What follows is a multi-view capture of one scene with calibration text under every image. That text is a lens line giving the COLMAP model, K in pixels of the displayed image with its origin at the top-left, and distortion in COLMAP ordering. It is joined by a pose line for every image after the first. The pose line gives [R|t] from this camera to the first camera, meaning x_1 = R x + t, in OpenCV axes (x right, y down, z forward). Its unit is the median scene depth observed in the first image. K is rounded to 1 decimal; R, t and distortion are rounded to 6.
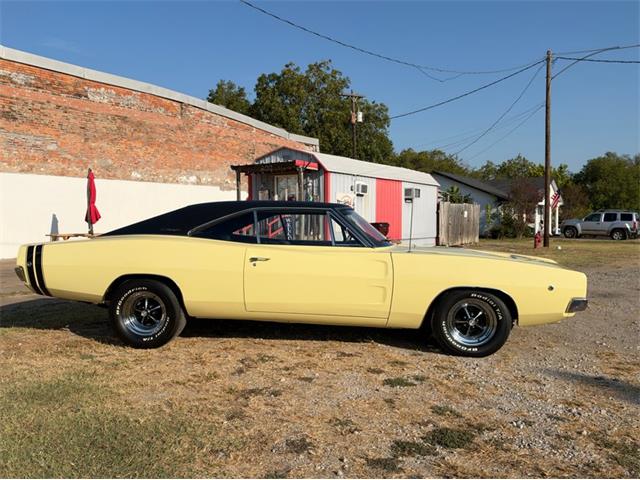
lens RADIAL K [[569.9, 0, 311.2], [0, 569.9, 239.3], [0, 0, 1]] dist [0.149468, -0.356412]
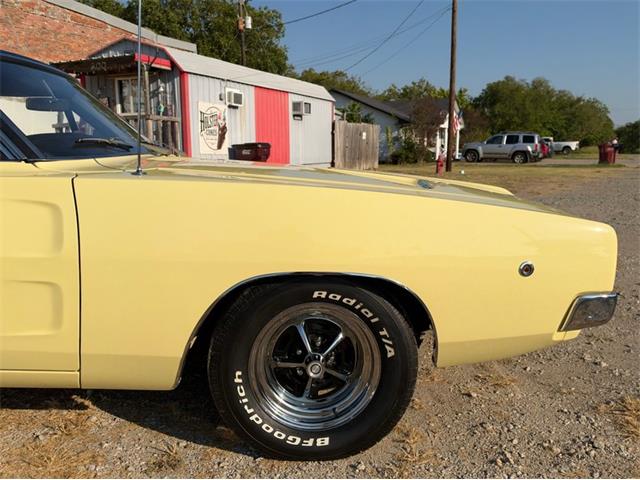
lens RADIAL K [[577.9, 0, 320.0], [0, 577.9, 240.0], [0, 0, 1]] dist [0.177367, -0.423555]
pose [[0.984095, -0.030849, 0.174943, 0.048304], [0.008930, 0.992152, 0.124720, 0.004278], [-0.177417, -0.121174, 0.976647, 0.143337]]
